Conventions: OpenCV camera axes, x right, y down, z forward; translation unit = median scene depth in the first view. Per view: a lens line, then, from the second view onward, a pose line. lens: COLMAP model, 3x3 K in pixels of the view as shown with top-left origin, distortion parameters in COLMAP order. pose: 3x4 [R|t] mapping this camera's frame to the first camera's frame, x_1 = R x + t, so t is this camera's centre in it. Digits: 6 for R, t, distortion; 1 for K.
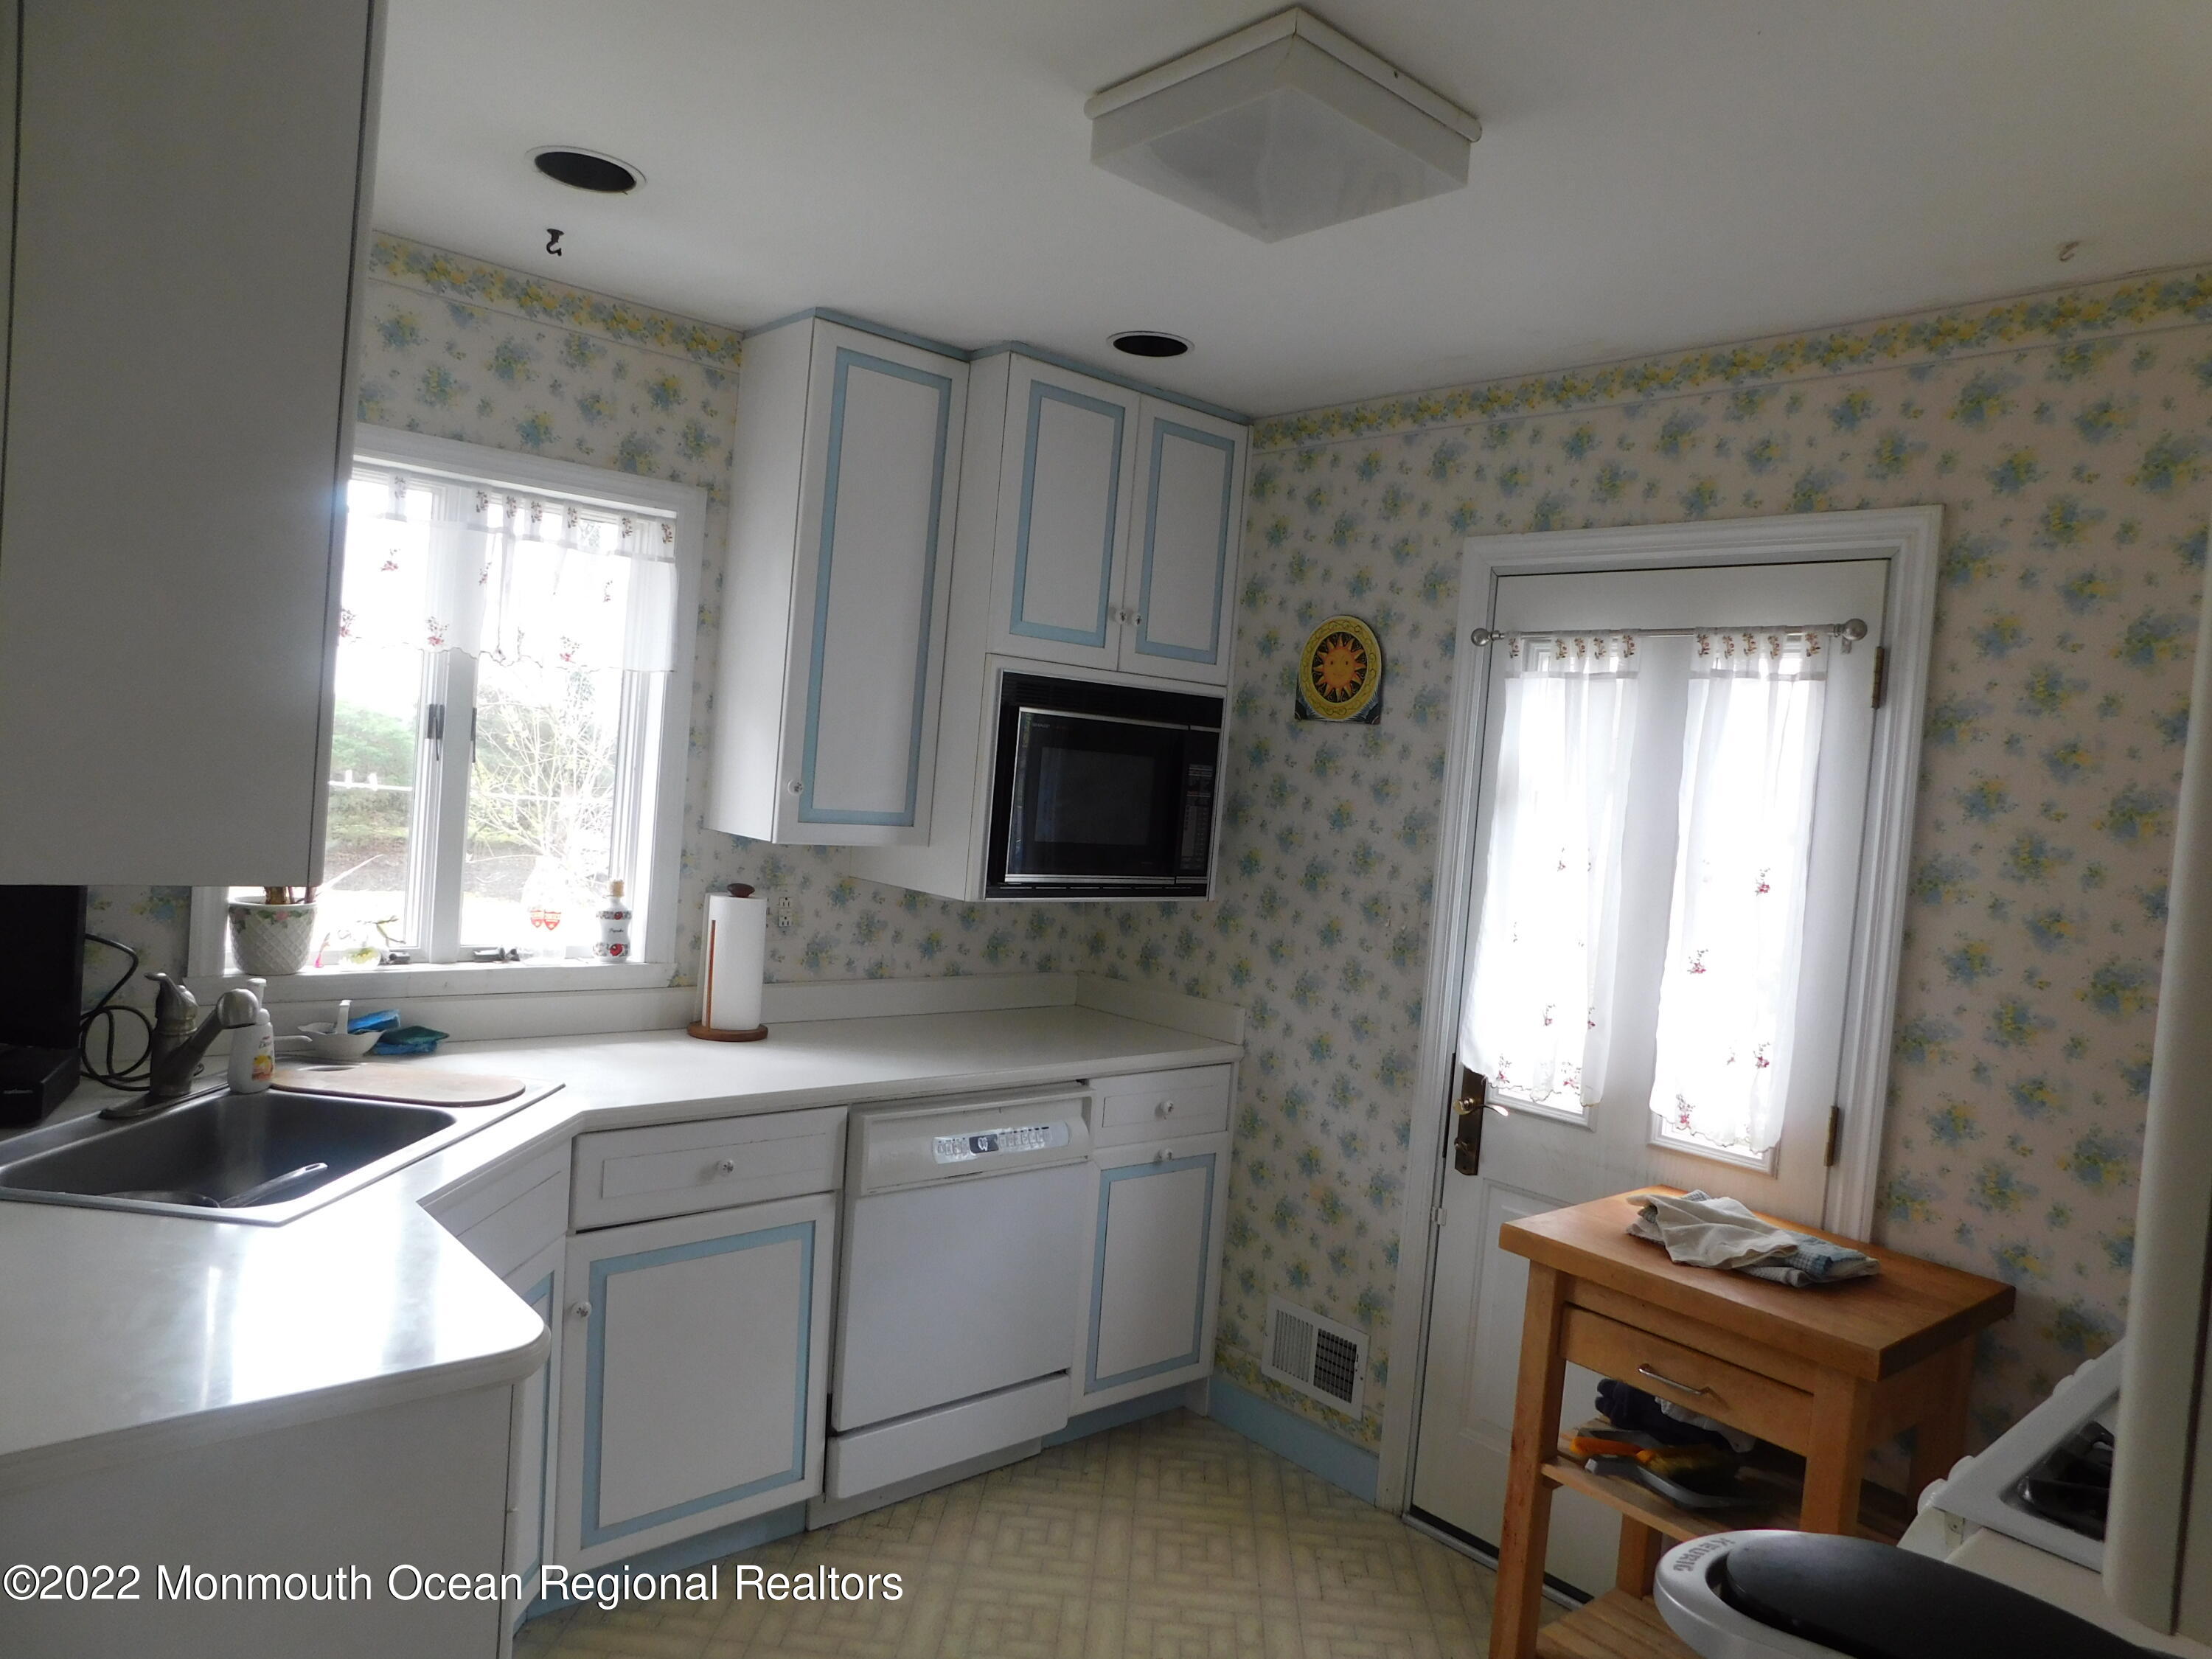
lens RADIAL K [[1490.9, 0, 1109.5], [0, 1490.9, 826.0], [0, 0, 1]] dist [-0.008908, 0.006014]
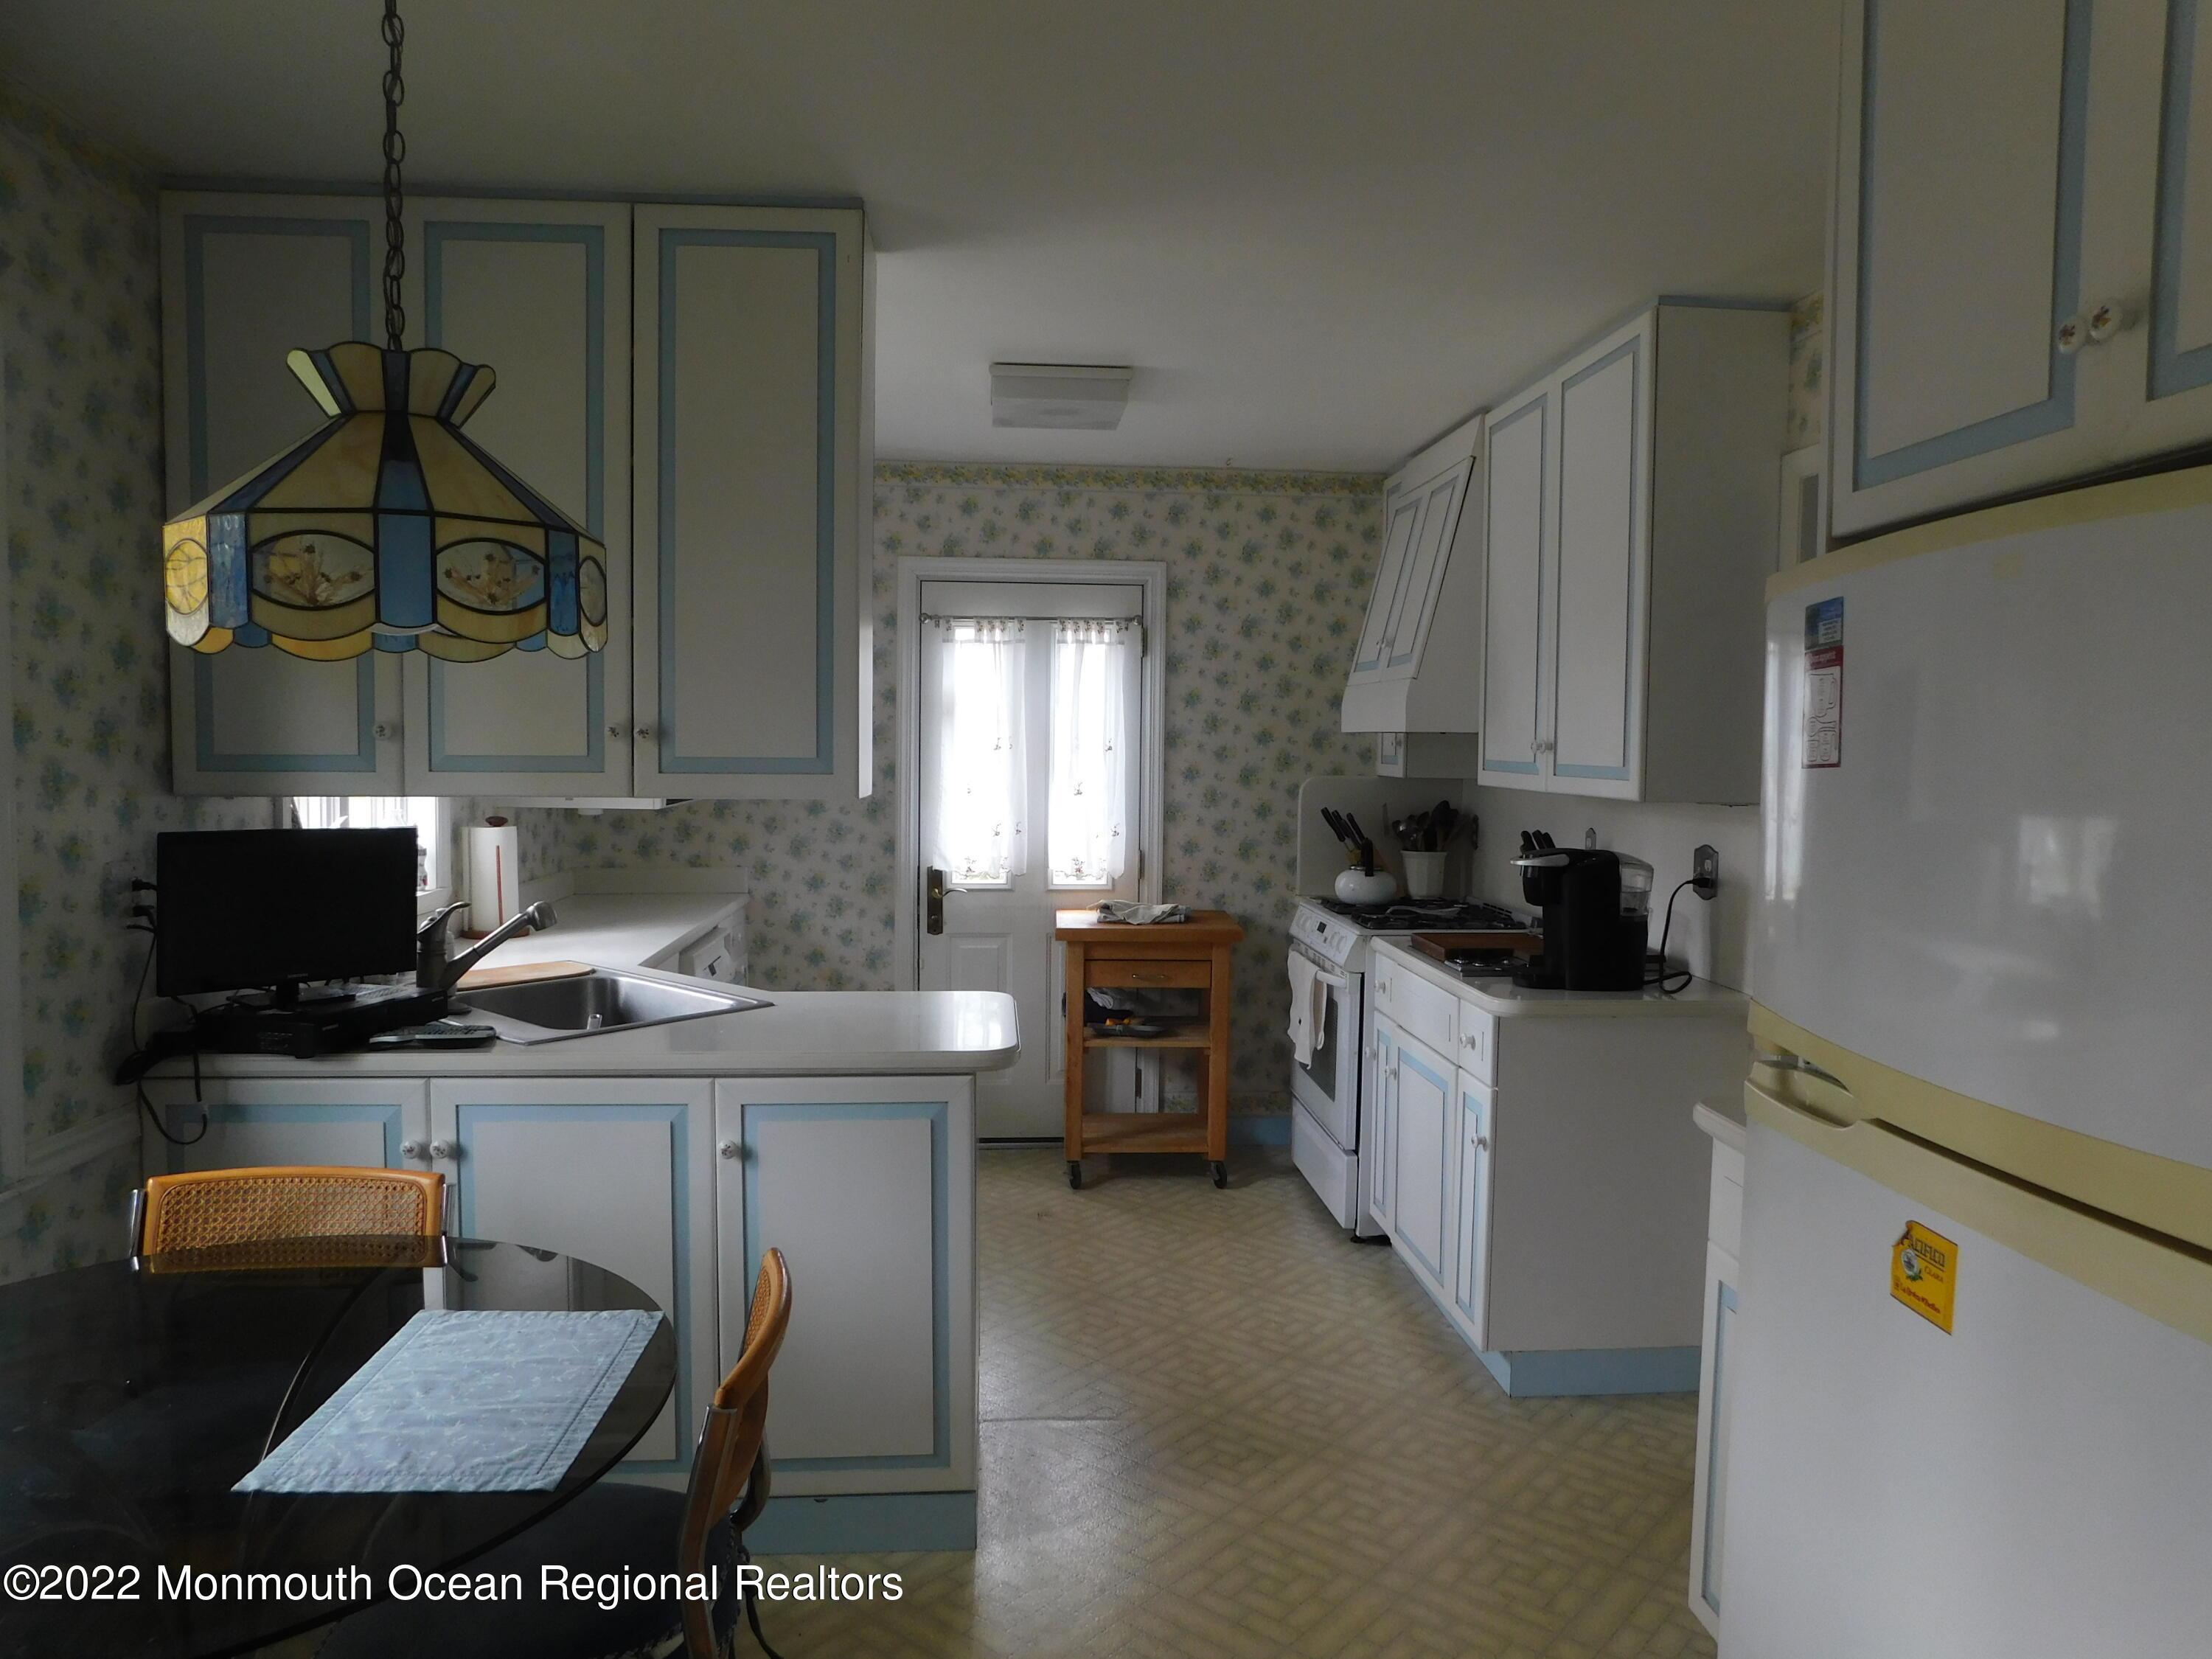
lens RADIAL K [[1490.9, 0, 1102.1], [0, 1490.9, 828.0], [0, 0, 1]] dist [-0.008908, 0.006014]
pose [[0.619278, -0.122539, 0.775551, -1.090147], [0.068828, 0.992416, 0.101845, -0.054640], [-0.782149, -0.009691, 0.623016, -0.242040]]
